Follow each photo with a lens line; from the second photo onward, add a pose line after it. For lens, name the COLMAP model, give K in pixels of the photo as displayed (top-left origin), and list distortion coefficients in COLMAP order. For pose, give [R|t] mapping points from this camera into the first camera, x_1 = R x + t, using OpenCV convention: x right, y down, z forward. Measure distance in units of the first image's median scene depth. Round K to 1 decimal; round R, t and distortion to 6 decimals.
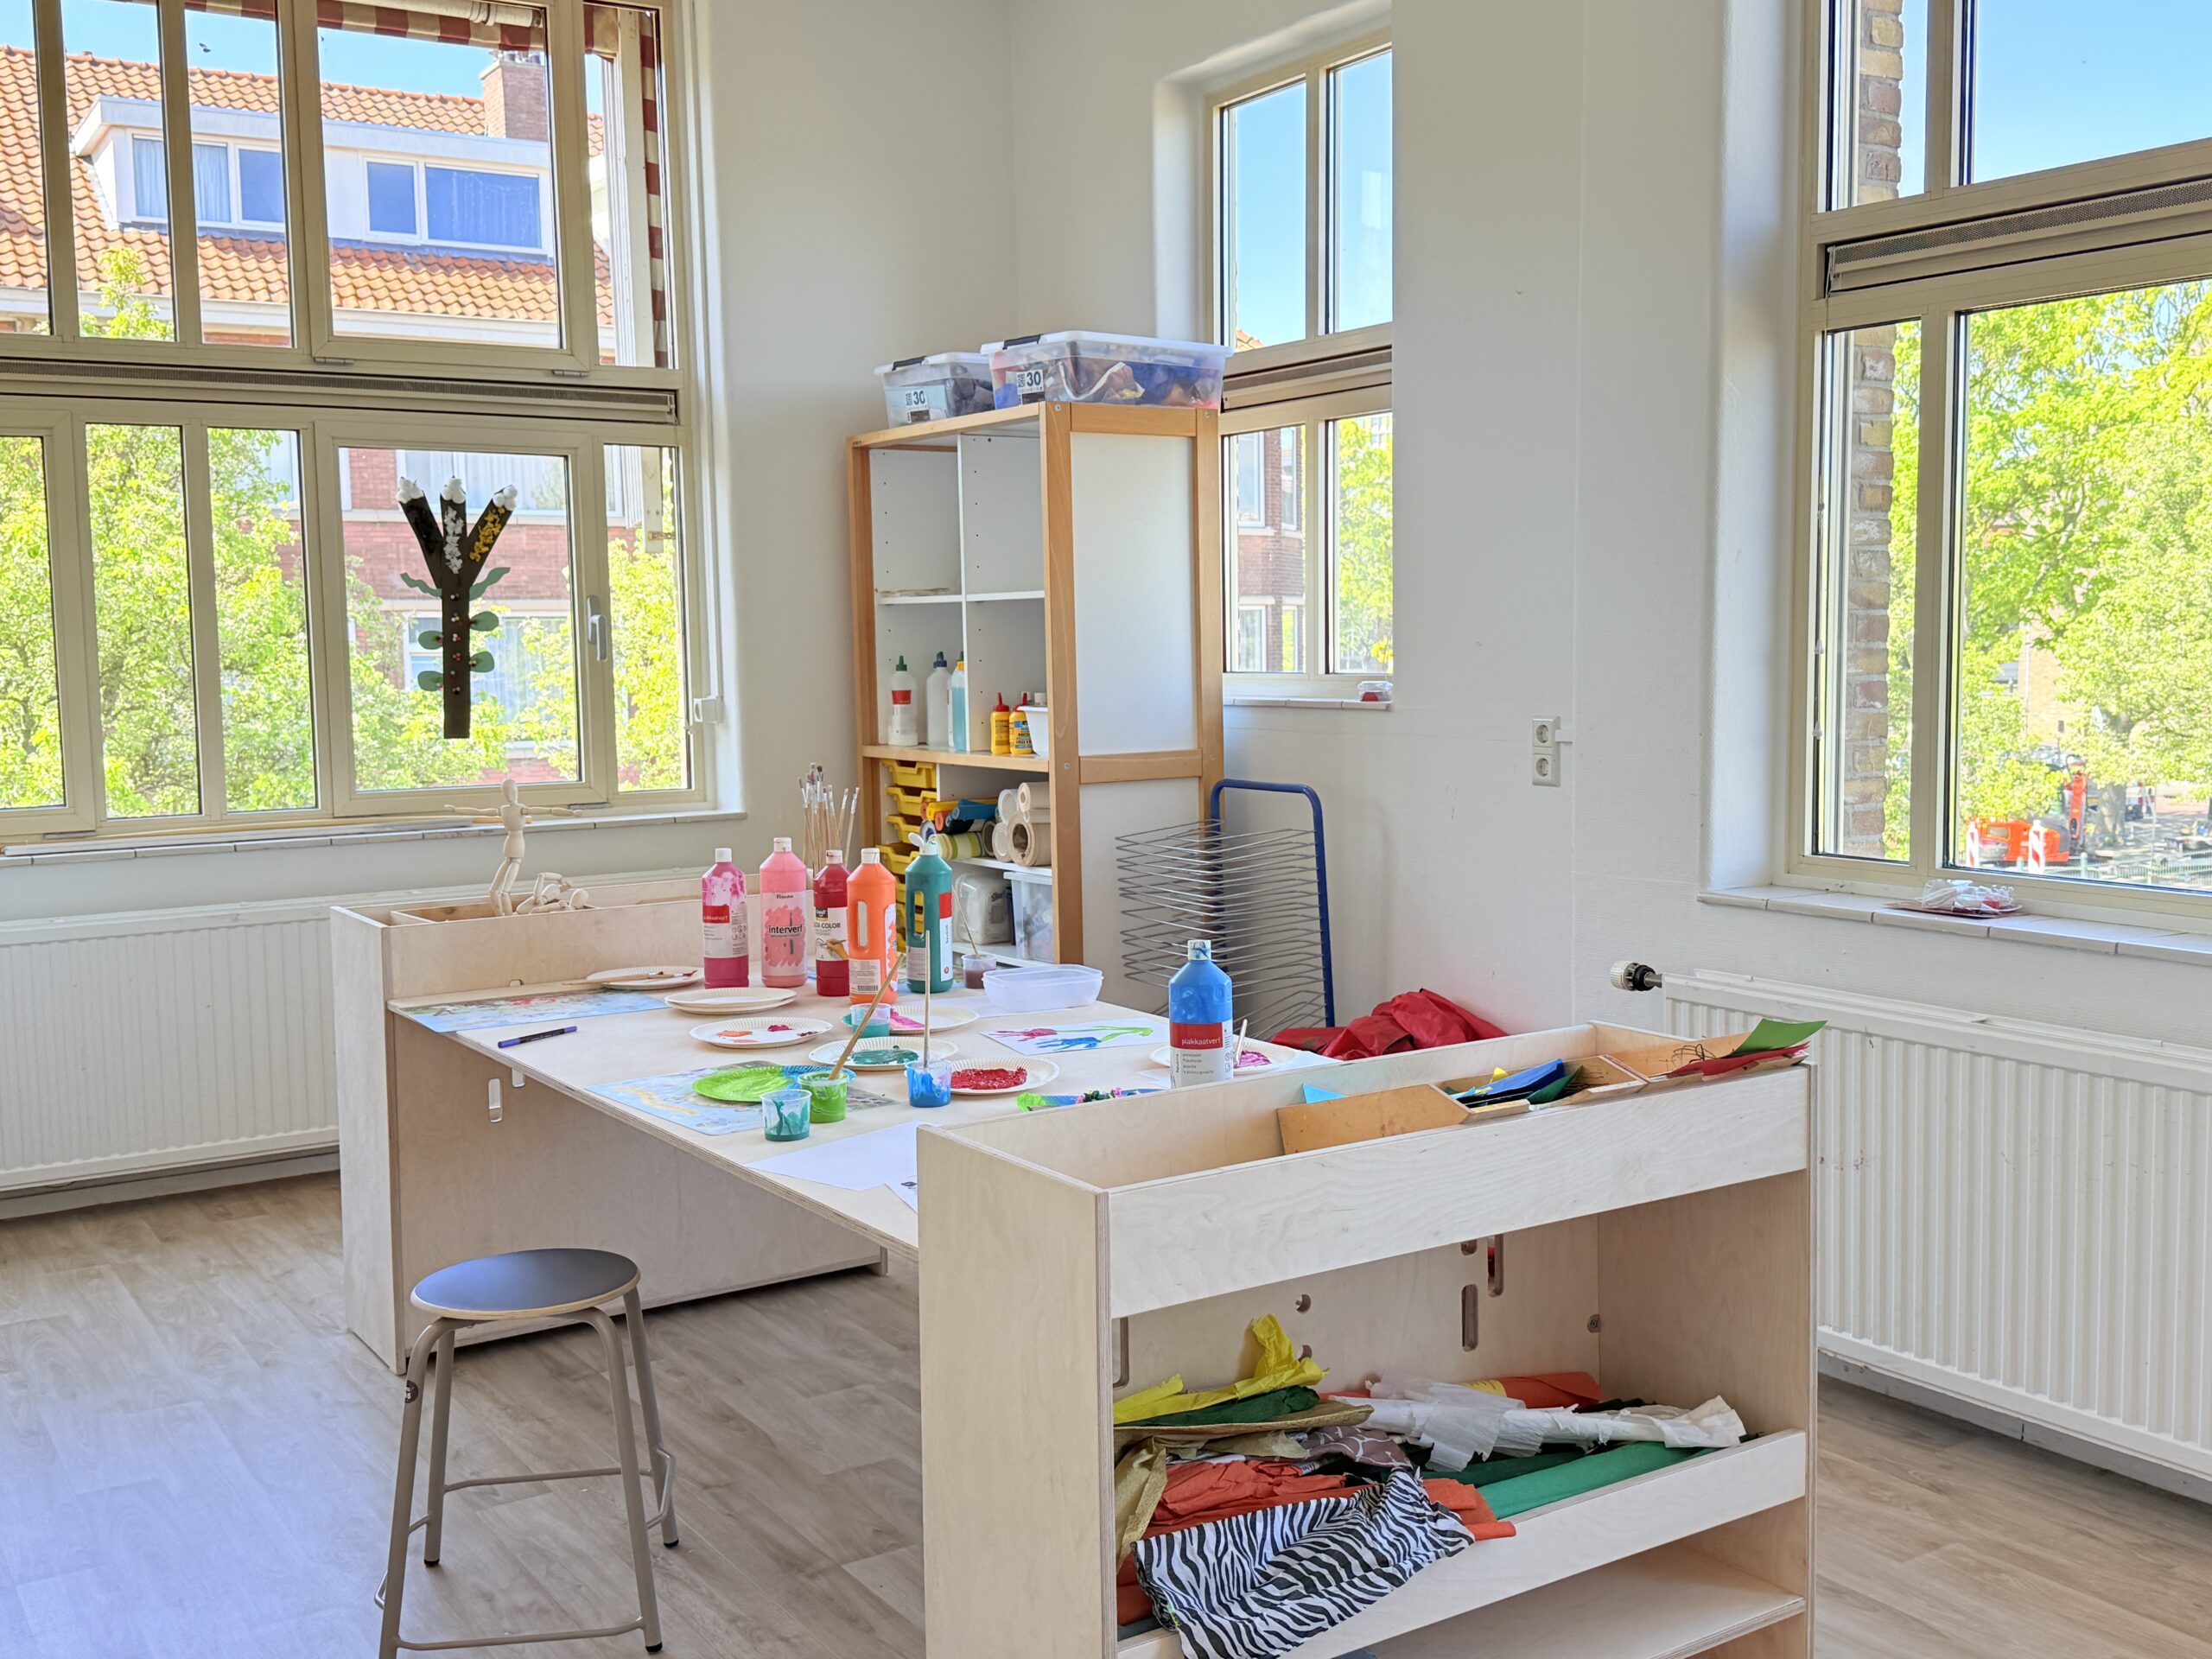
lens RADIAL K [[2166.9, 0, 1106.0], [0, 2166.9, 829.5], [0, 0, 1]] dist [0.178338, -0.384105]
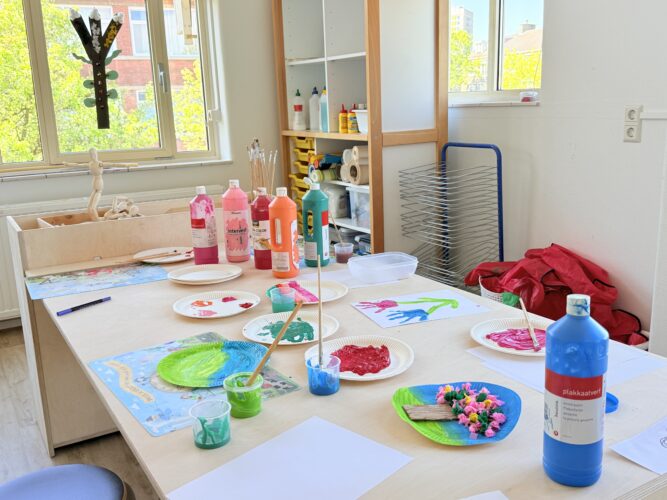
lens RADIAL K [[653.4, 0, 333.5], [0, 653.4, 250.0], [0, 0, 1]] dist [0.178338, -0.384105]
pose [[0.998944, -0.008683, -0.045107, -0.030791], [0.014805, 0.990430, 0.137219, -0.008934], [0.043484, -0.137742, 0.989513, 0.333274]]
